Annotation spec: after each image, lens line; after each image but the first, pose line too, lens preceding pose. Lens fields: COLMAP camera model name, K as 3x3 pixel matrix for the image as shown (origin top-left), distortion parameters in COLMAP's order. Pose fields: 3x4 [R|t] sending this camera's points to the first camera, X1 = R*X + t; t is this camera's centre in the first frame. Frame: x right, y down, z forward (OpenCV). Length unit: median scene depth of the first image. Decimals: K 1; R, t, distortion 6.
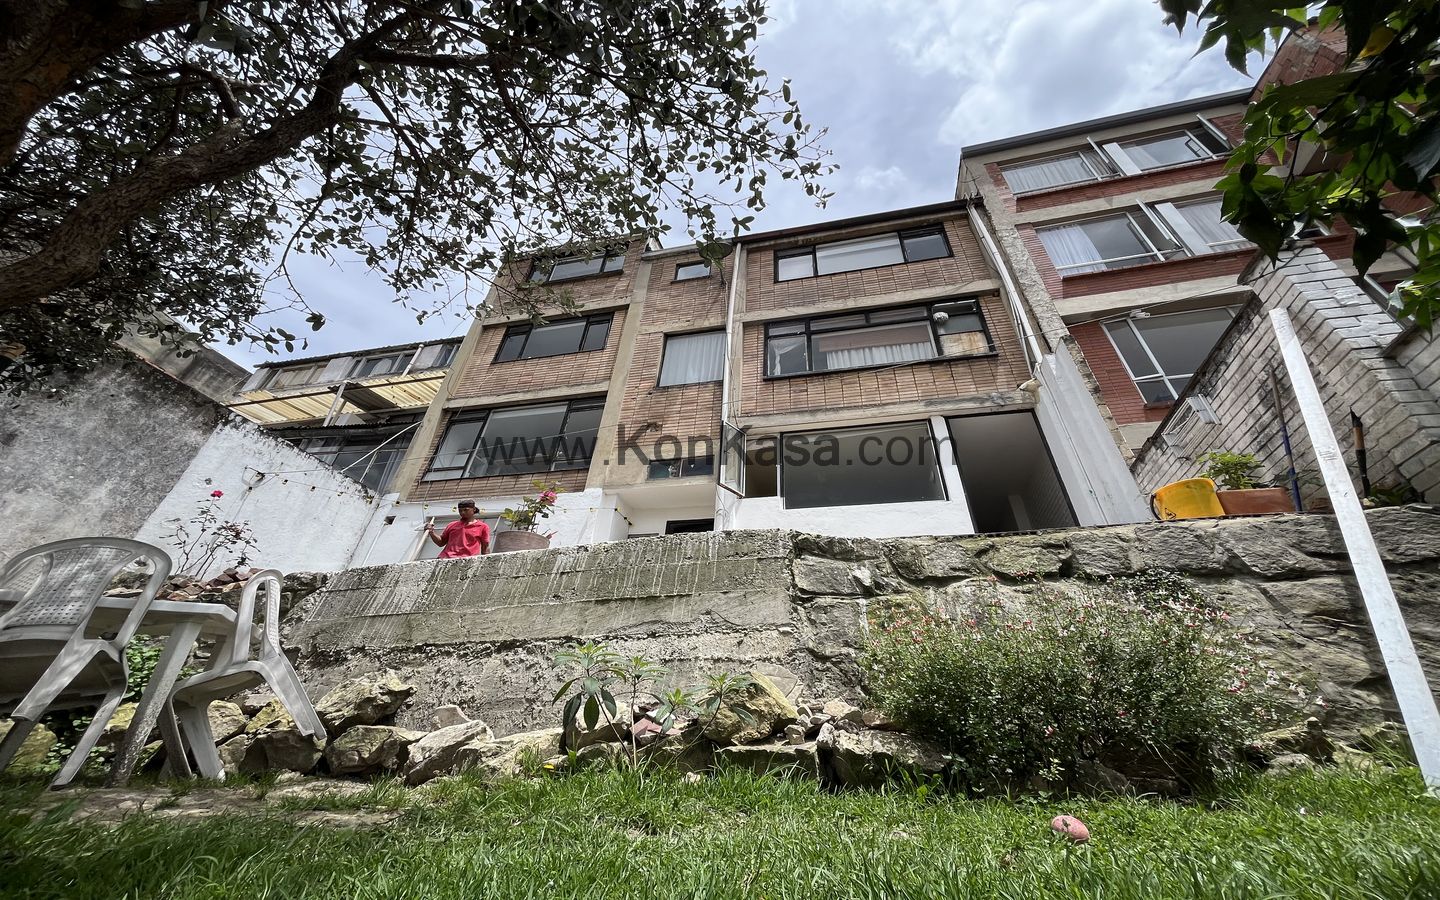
lens RADIAL K [[551.6, 0, 714.9], [0, 551.6, 381.0], [0, 0, 1]] dist [-0.001321, -0.000185]
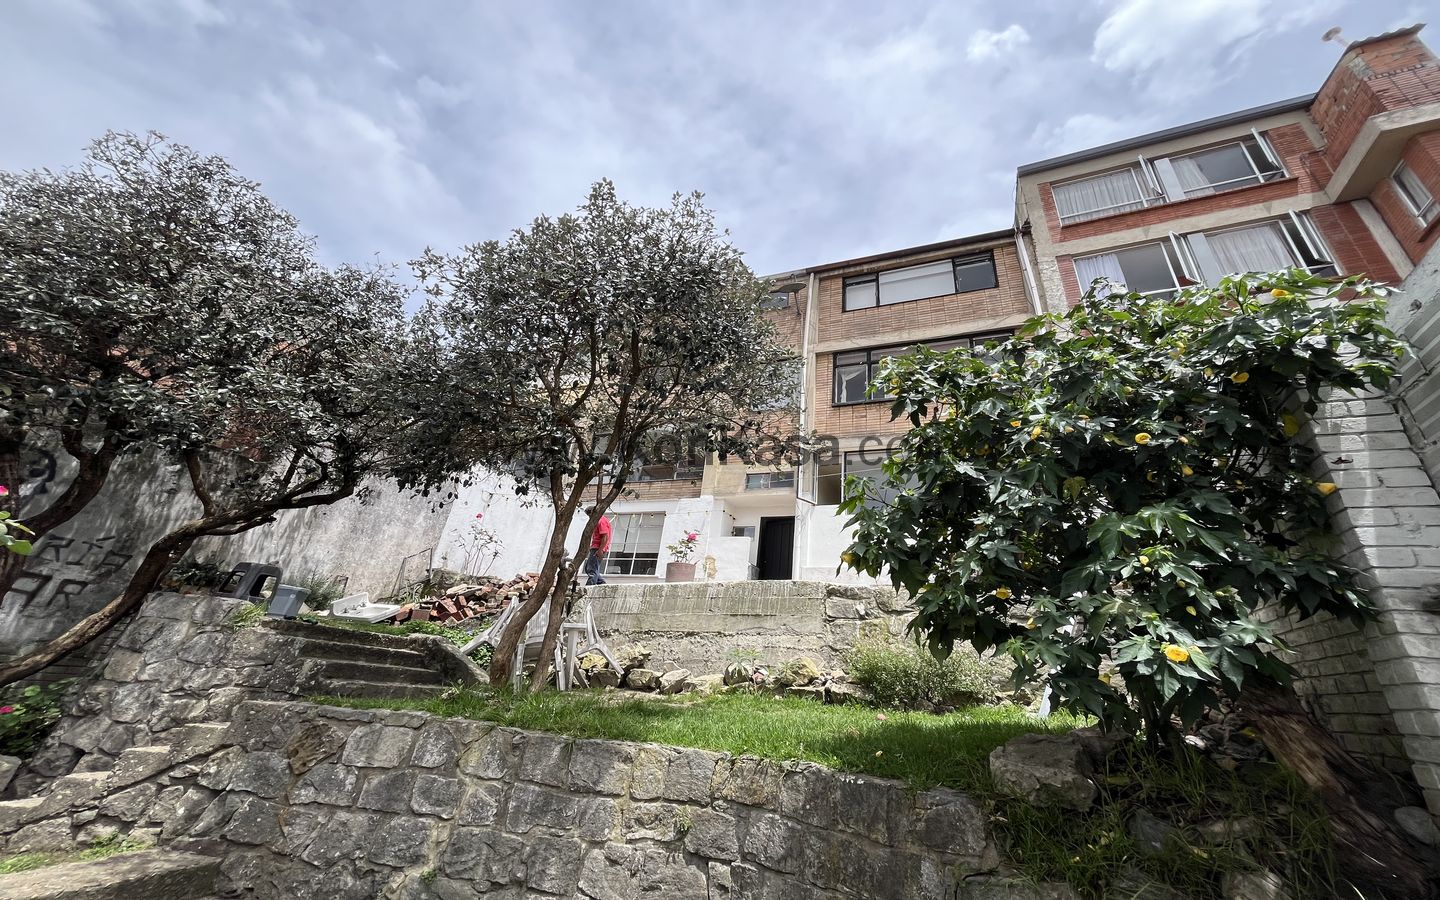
lens RADIAL K [[531.0, 0, 726.0], [0, 531.0, 403.4], [0, 0, 1]] dist [0.000264, -0.000122]
pose [[0.989059, -0.033050, -0.143771, 0.066341], [0.051631, 0.990494, 0.127500, -0.533177], [0.138191, -0.133528, 0.981363, -0.707563]]
